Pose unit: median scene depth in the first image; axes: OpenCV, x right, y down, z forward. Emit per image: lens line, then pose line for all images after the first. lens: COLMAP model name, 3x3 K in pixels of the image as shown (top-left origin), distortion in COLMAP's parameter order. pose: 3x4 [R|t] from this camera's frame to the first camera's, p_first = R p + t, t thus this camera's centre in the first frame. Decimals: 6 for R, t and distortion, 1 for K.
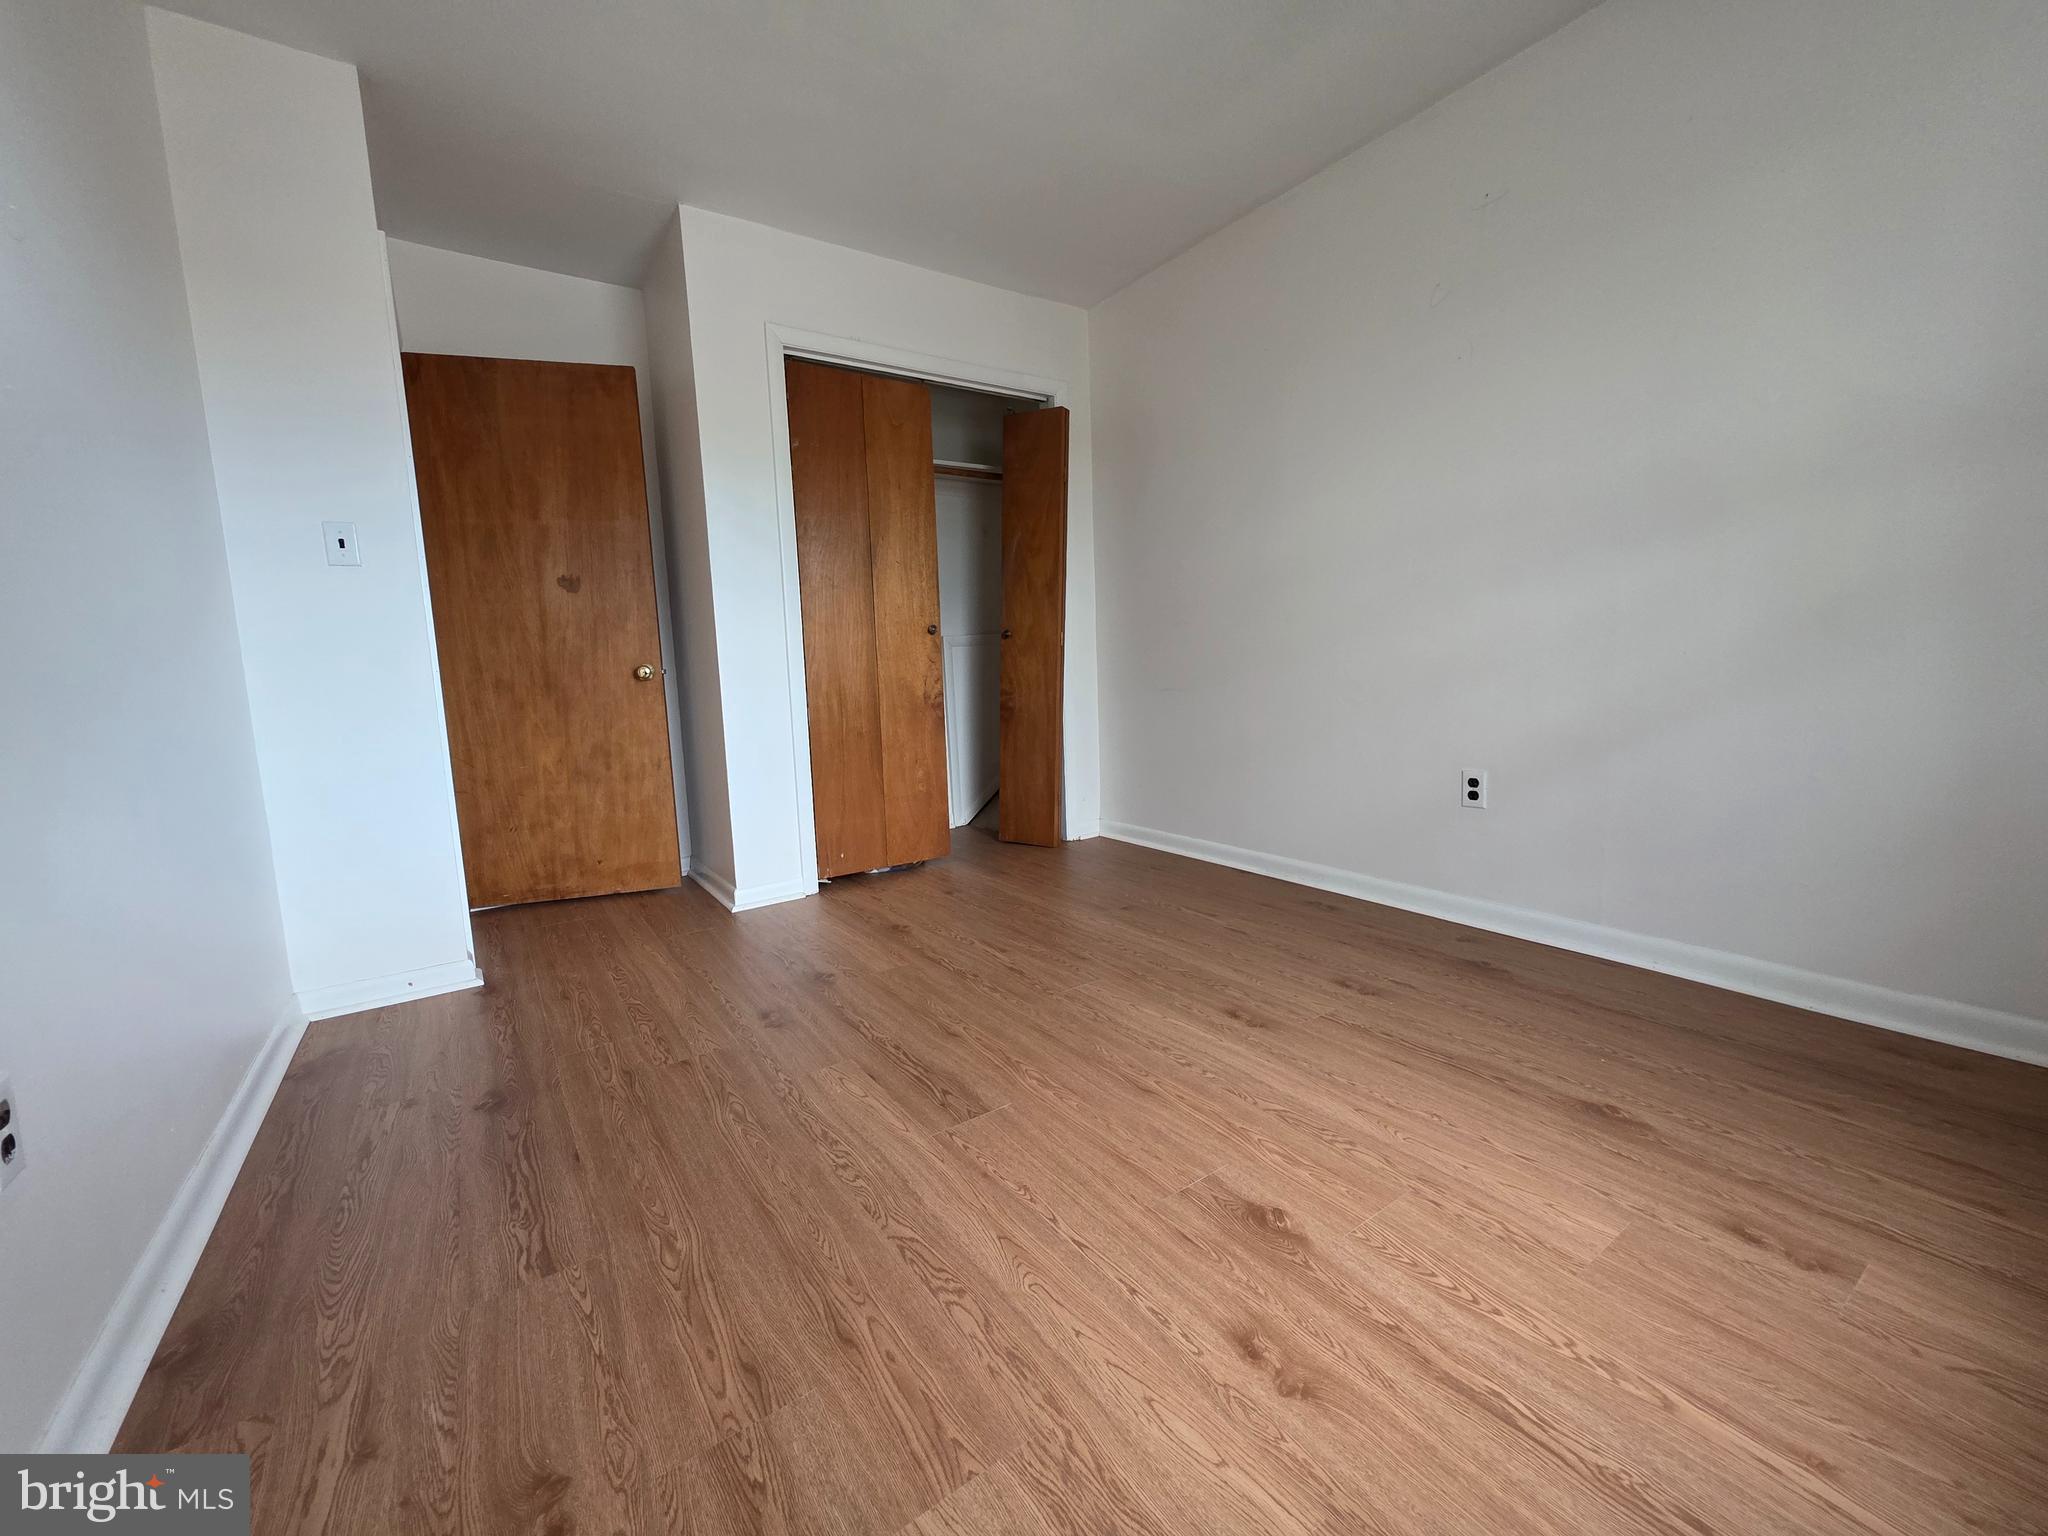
lens RADIAL K [[809.0, 0, 1030.0], [0, 809.0, 760.5], [0, 0, 1]] dist [0.000720, -0.000030]
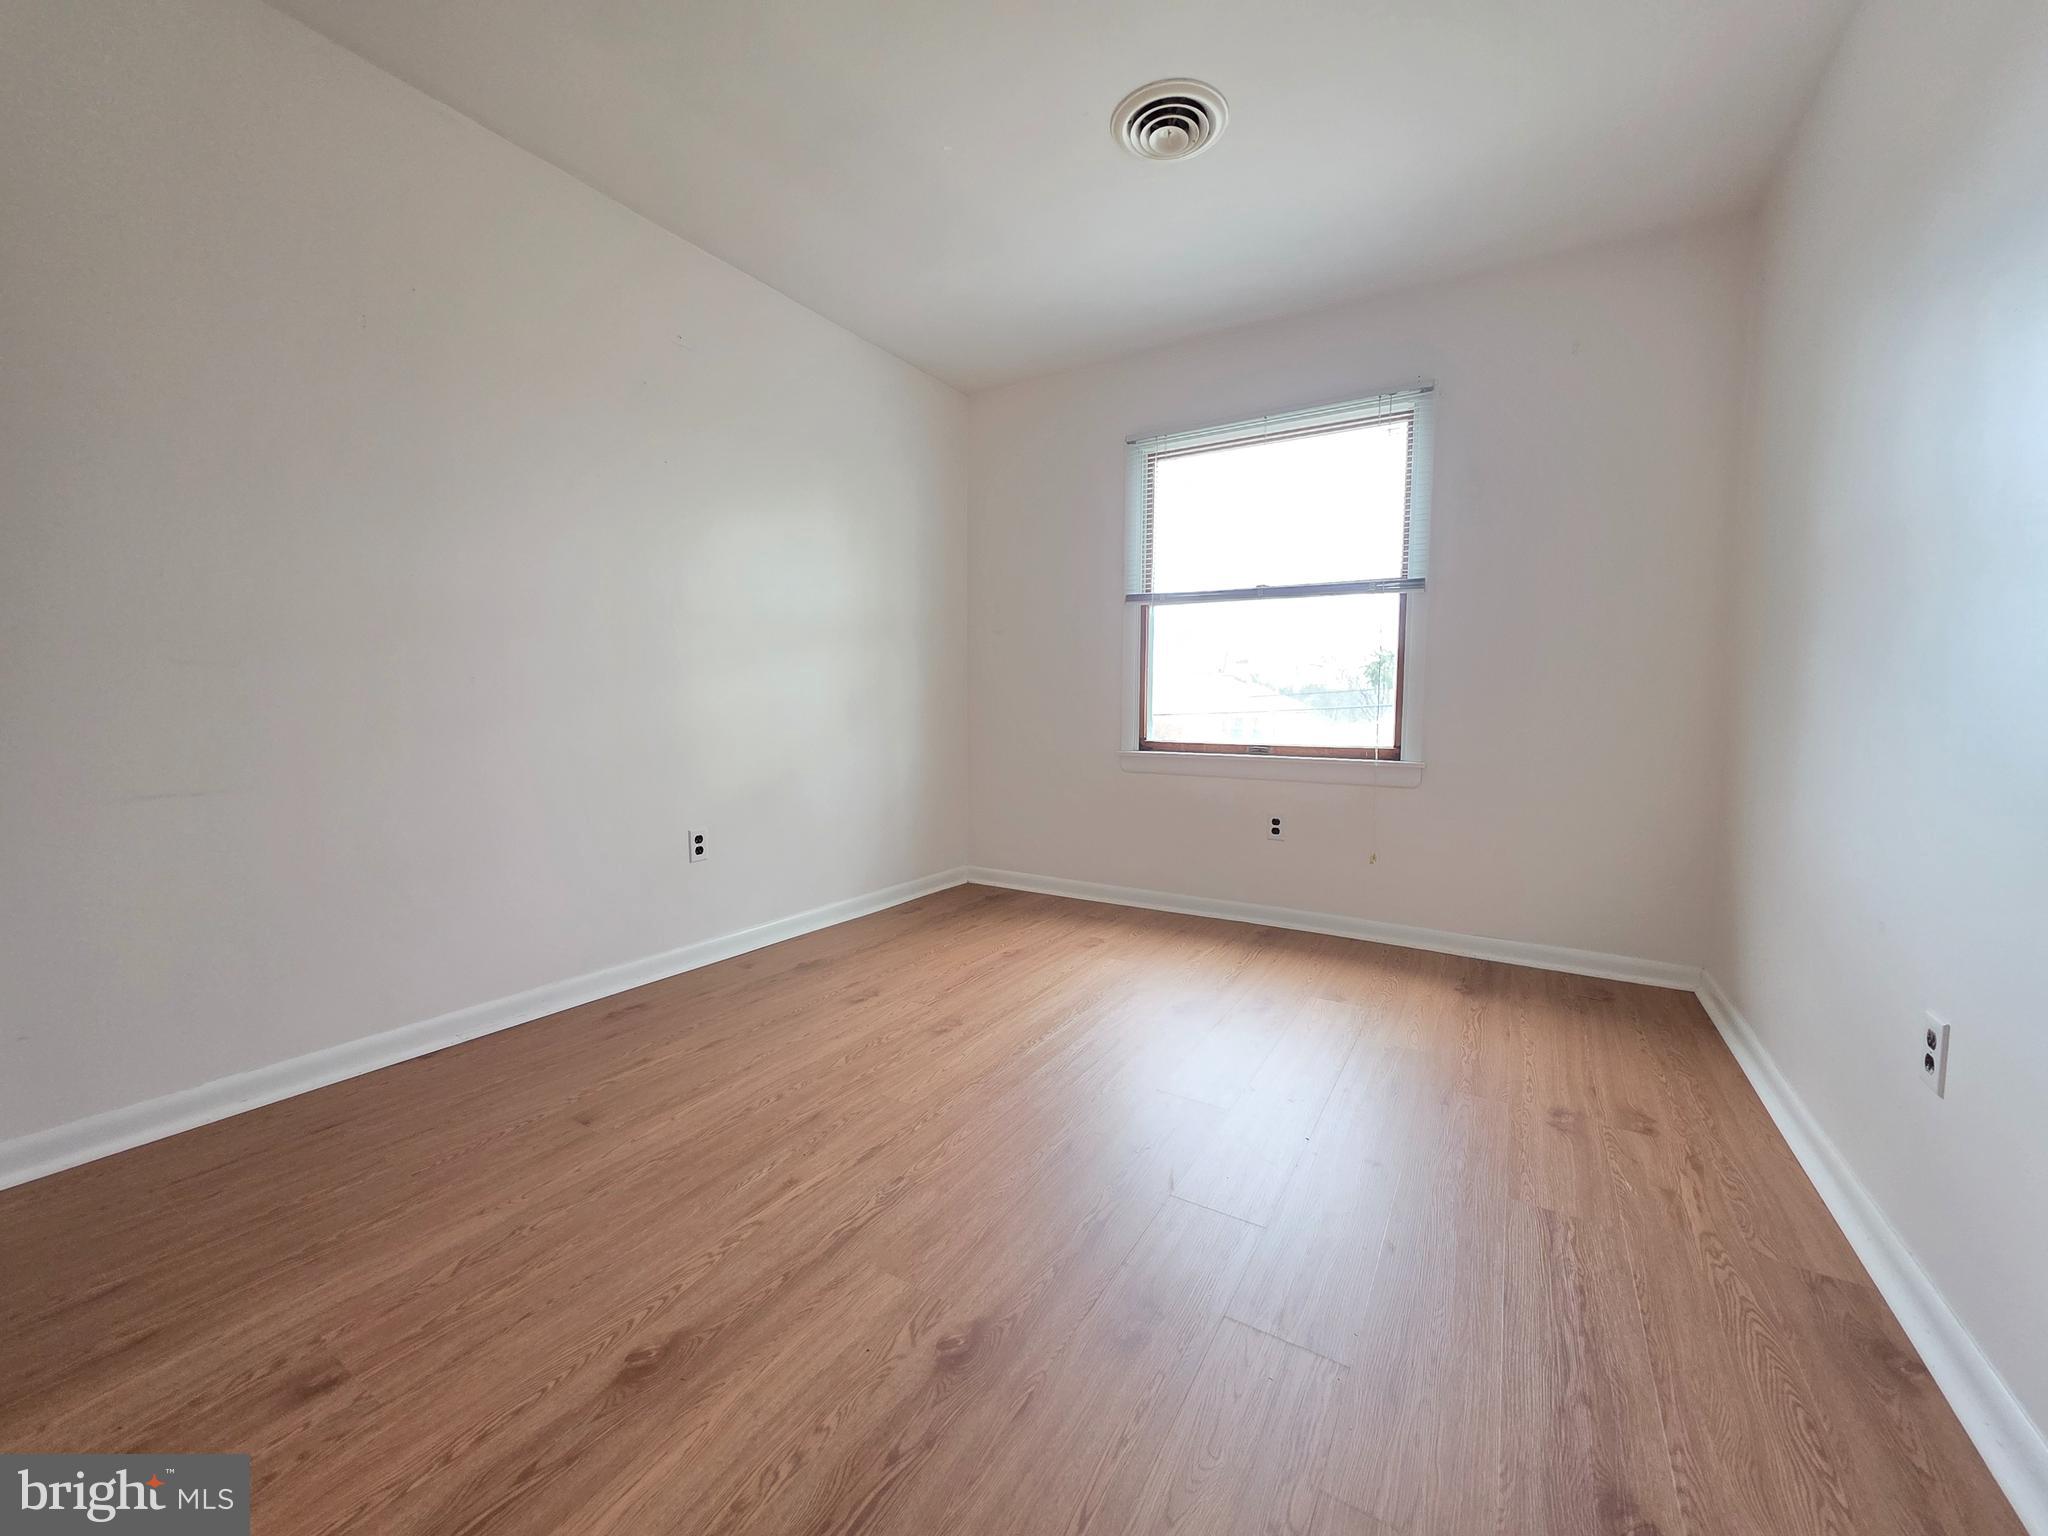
lens RADIAL K [[814.8, 0, 995.7], [0, 814.8, 733.7], [0, 0, 1]] dist [-0.000395, 0.000133]
pose [[-0.384172, -0.001954, 0.923259, -0.831585], [0.120964, 0.991271, 0.052432, -0.159819], [-0.915303, 0.131824, -0.380582, 1.262101]]
